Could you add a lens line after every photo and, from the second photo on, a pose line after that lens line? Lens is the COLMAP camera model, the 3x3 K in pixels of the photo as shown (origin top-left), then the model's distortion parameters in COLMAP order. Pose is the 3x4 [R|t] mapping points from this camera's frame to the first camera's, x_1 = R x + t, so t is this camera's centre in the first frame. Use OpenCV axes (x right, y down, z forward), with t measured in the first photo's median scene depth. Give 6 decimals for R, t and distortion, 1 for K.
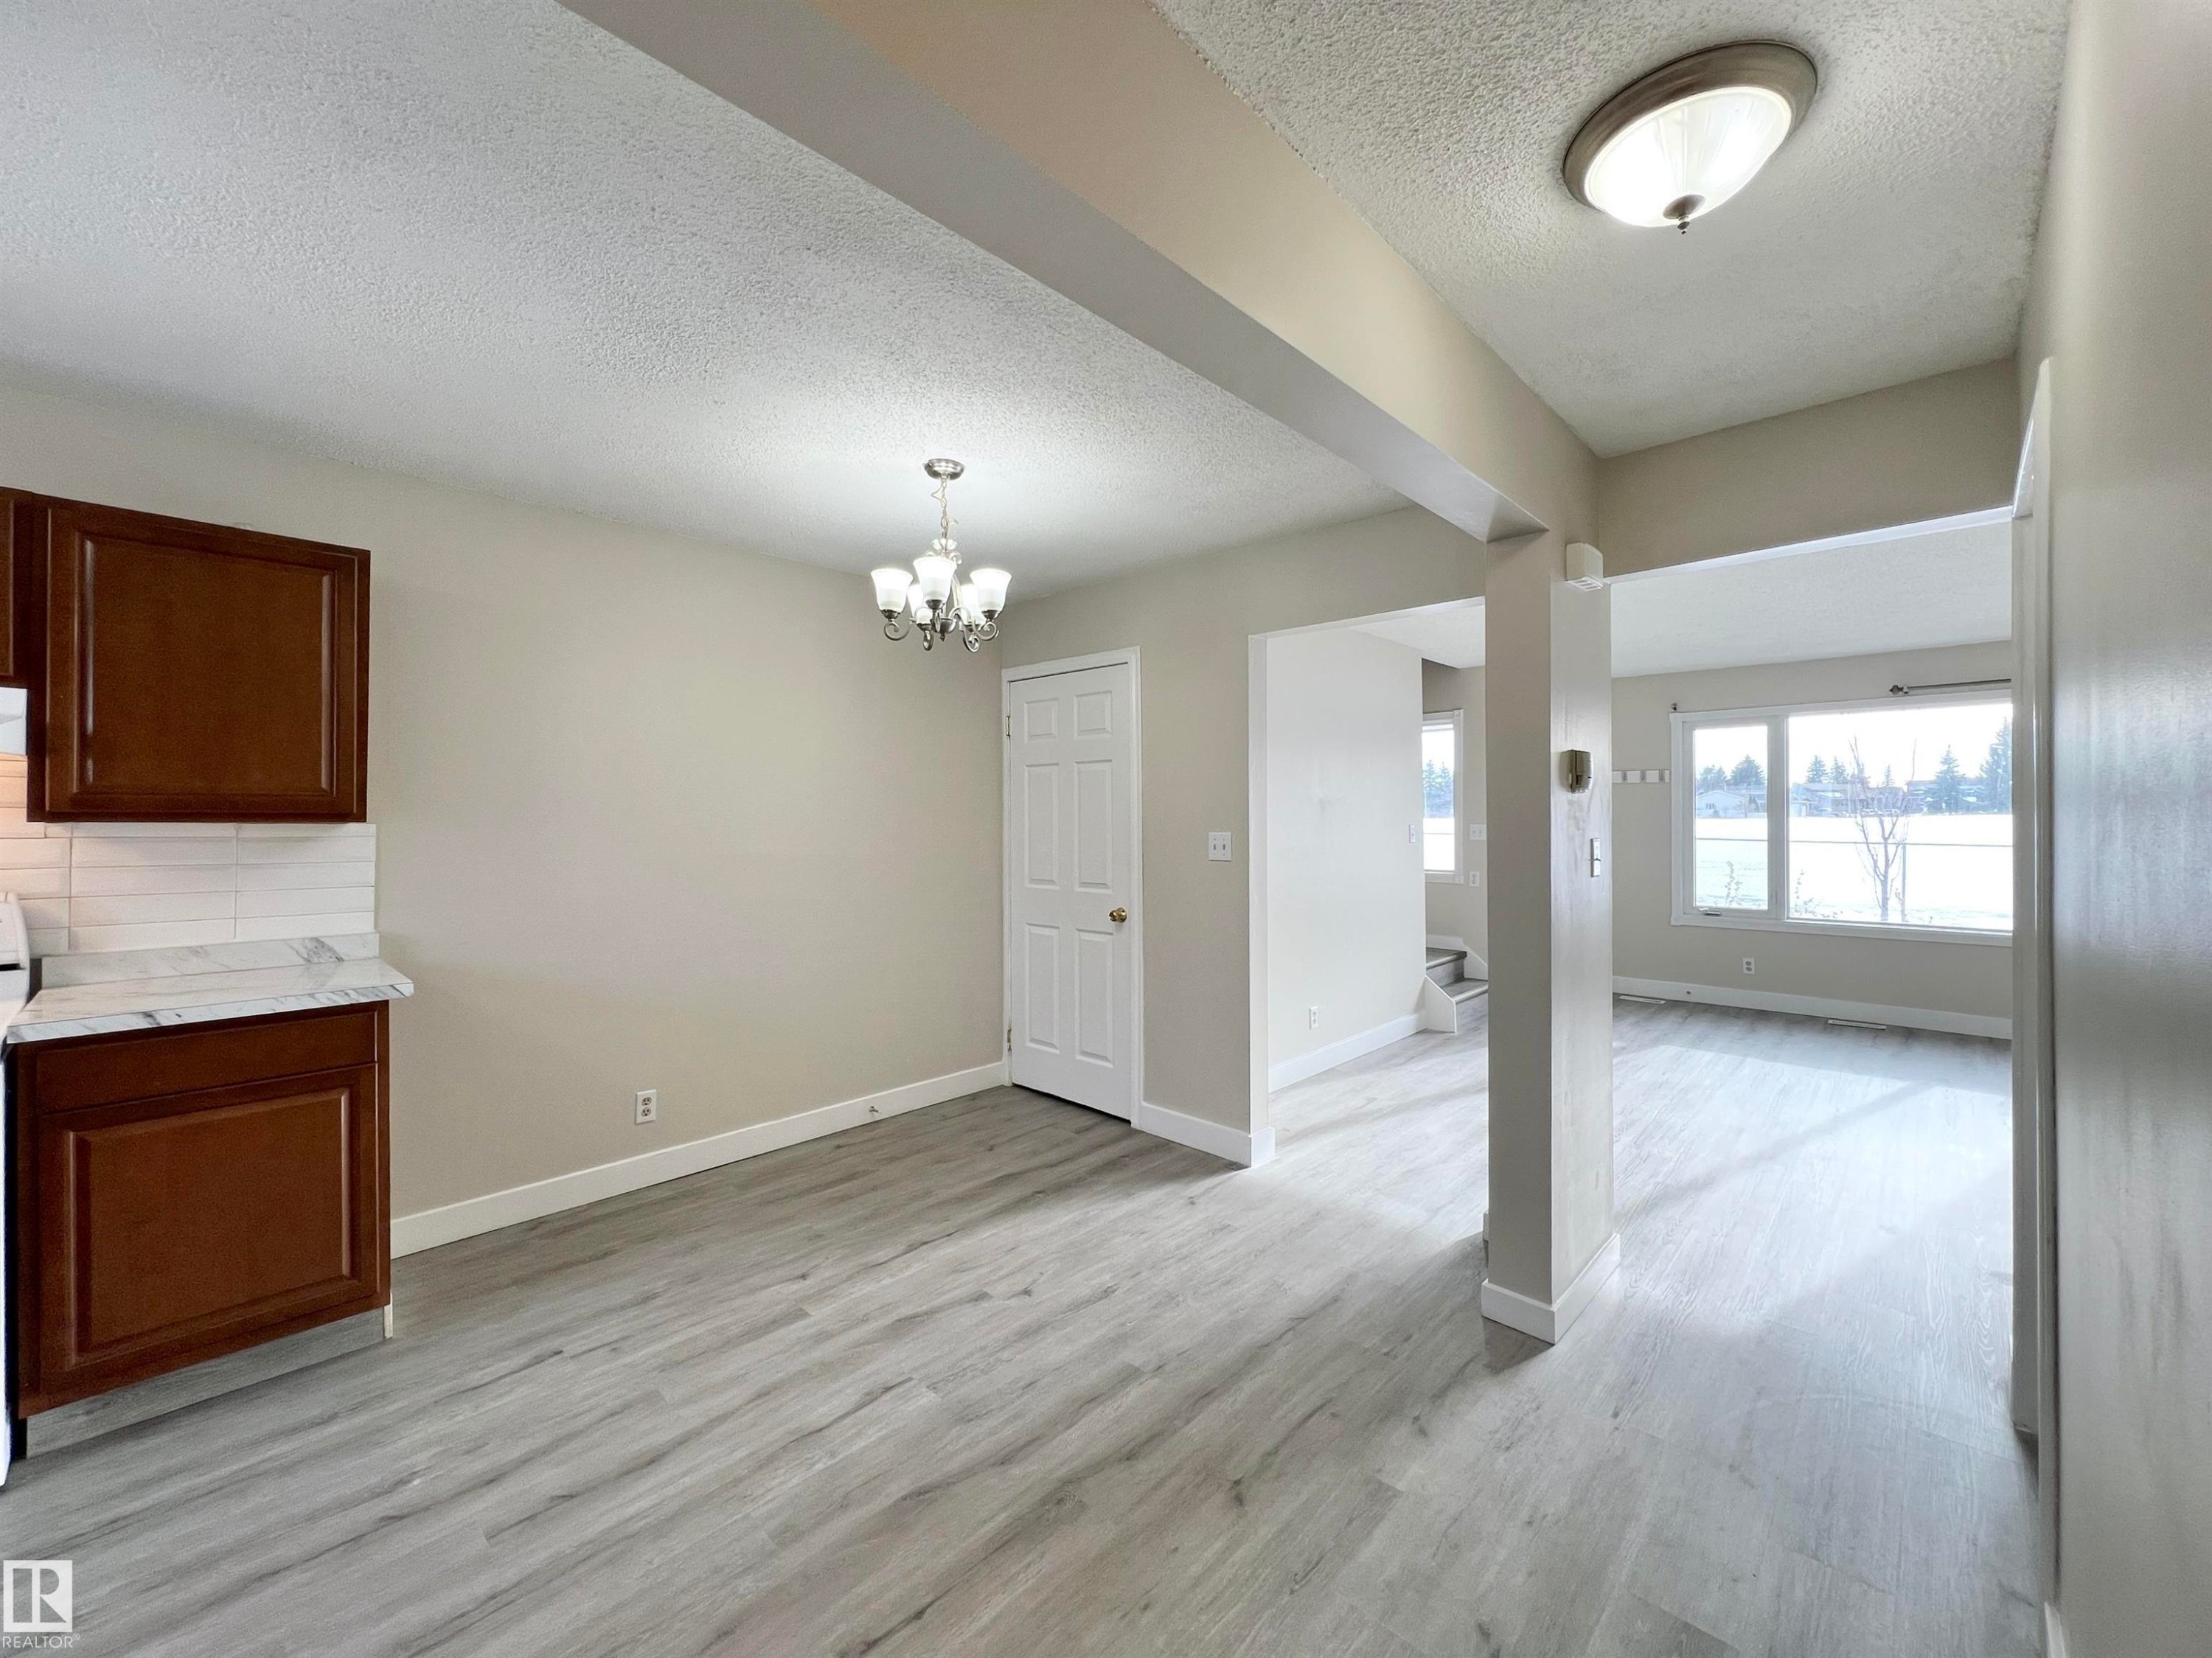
lens RADIAL K [[905.4, 0, 1107.3], [0, 905.4, 817.3], [0, 0, 1]] dist [-0.001759, -0.000161]
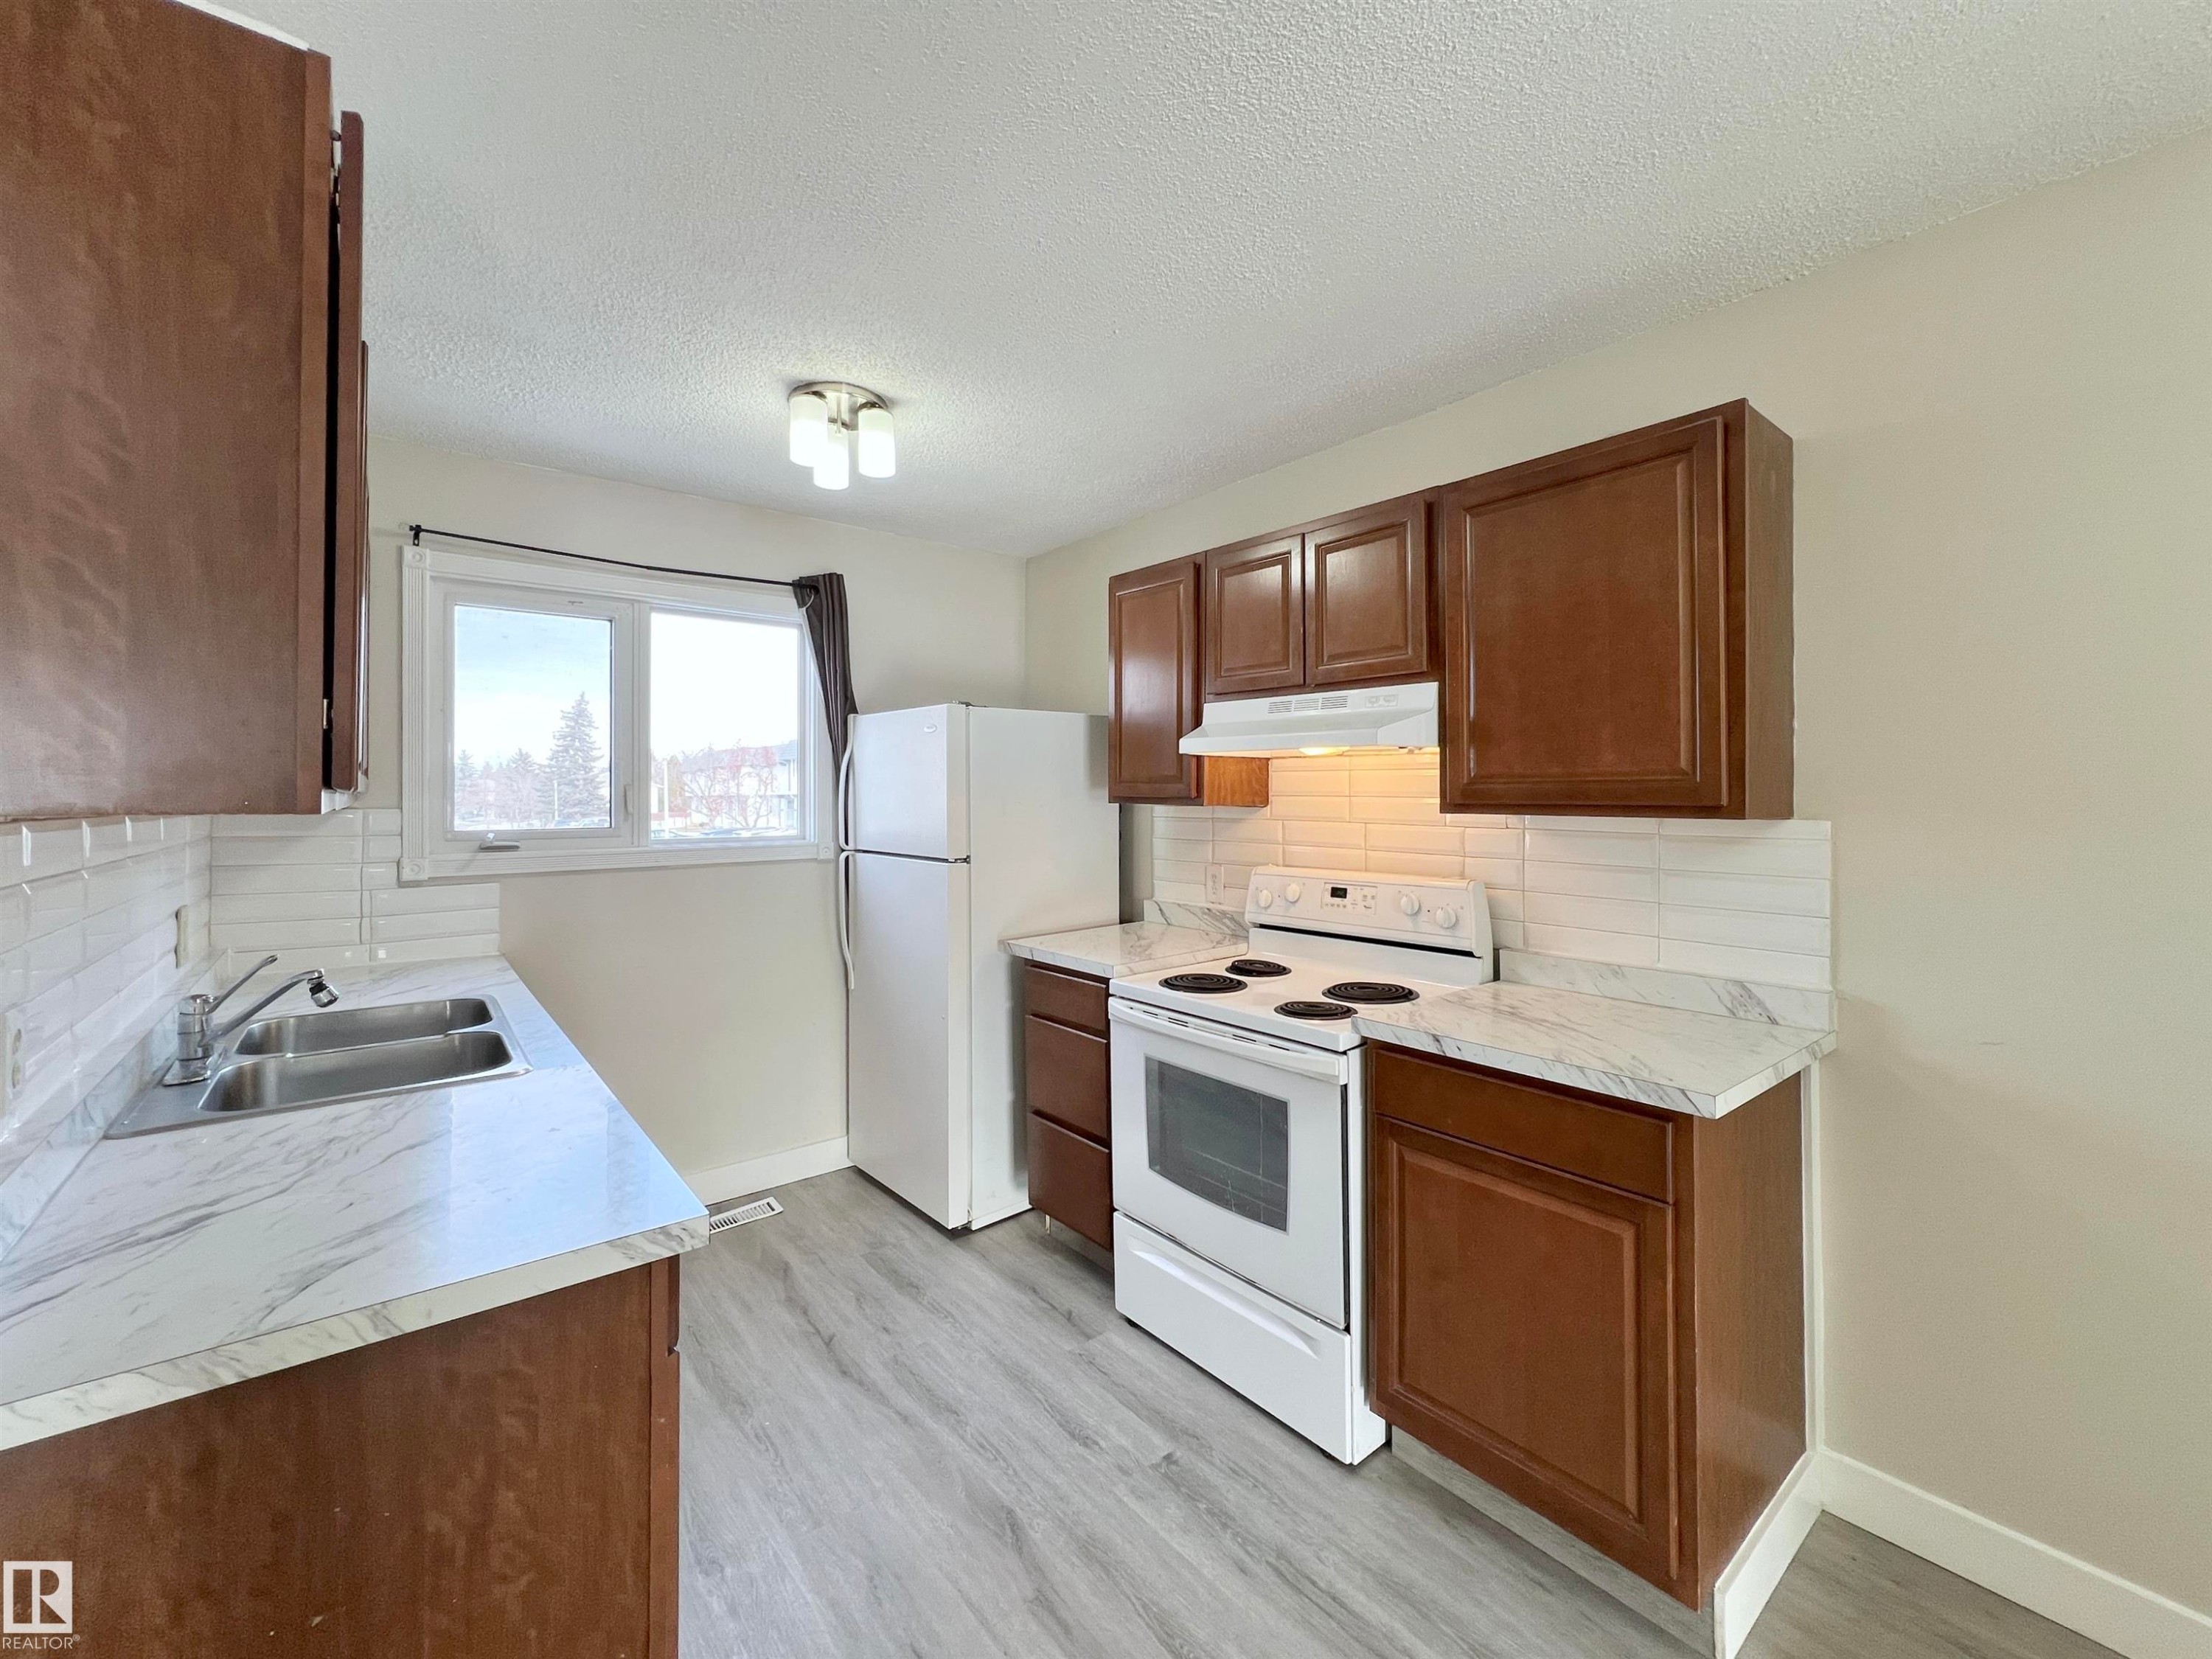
lens RADIAL K [[905.4, 0, 1108.6], [0, 905.4, 787.0], [0, 0, 1]] dist [-0.001759, -0.000161]
pose [[-0.128554, -0.008798, -0.991664, -0.136199], [0.002859, 0.999953, -0.009242, -0.015026], [0.991698, -0.004023, -0.128522, 0.709049]]
